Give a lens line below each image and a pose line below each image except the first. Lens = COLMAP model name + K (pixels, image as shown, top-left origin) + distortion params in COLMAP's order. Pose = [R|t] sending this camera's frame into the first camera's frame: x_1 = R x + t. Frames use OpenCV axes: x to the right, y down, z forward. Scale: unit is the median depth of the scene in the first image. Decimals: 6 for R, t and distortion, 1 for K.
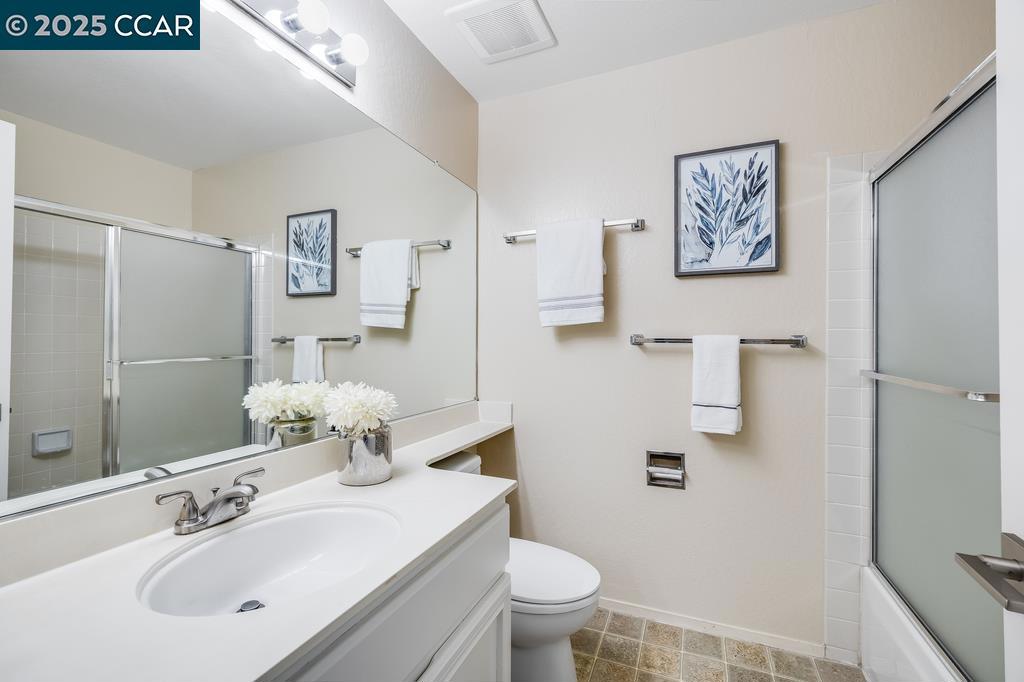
lens RADIAL K [[438.9, 0, 513.6], [0, 438.9, 342.8], [0, 0, 1]] dist [0.002575, 0.000216]
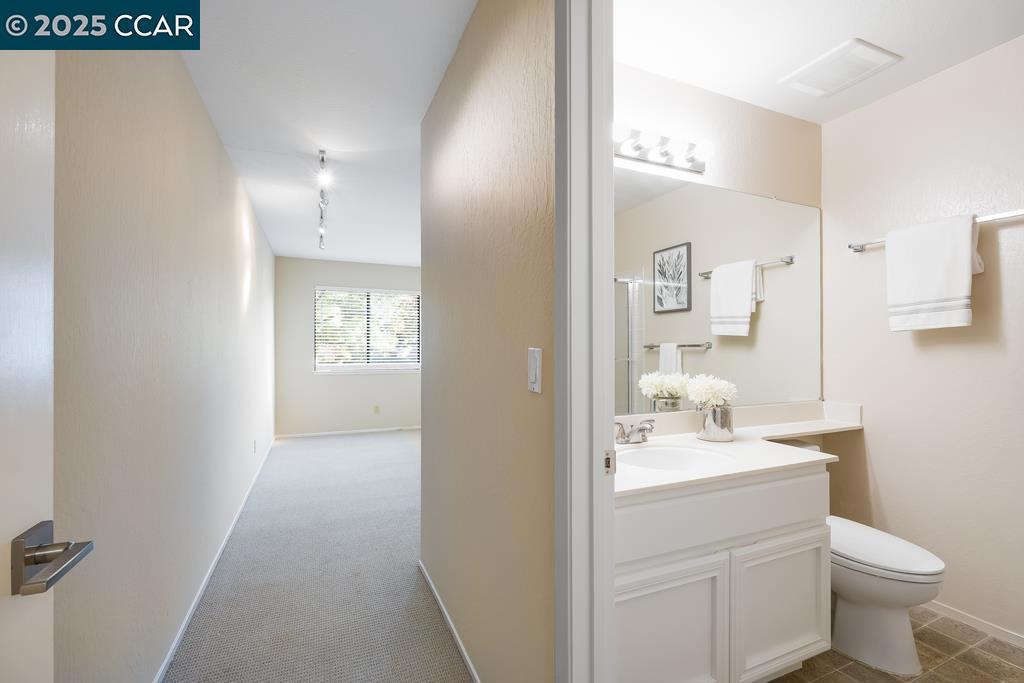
lens RADIAL K [[446.0, 0, 508.2], [0, 446.0, 342.7], [0, 0, 1]] dist [-0.011543, 0.000444]
pose [[0.718236, -0.013729, -0.695664, 0.120559], [0.004548, 0.999877, -0.015037, 0.000714], [0.695784, 0.007636, 0.718210, -0.323306]]
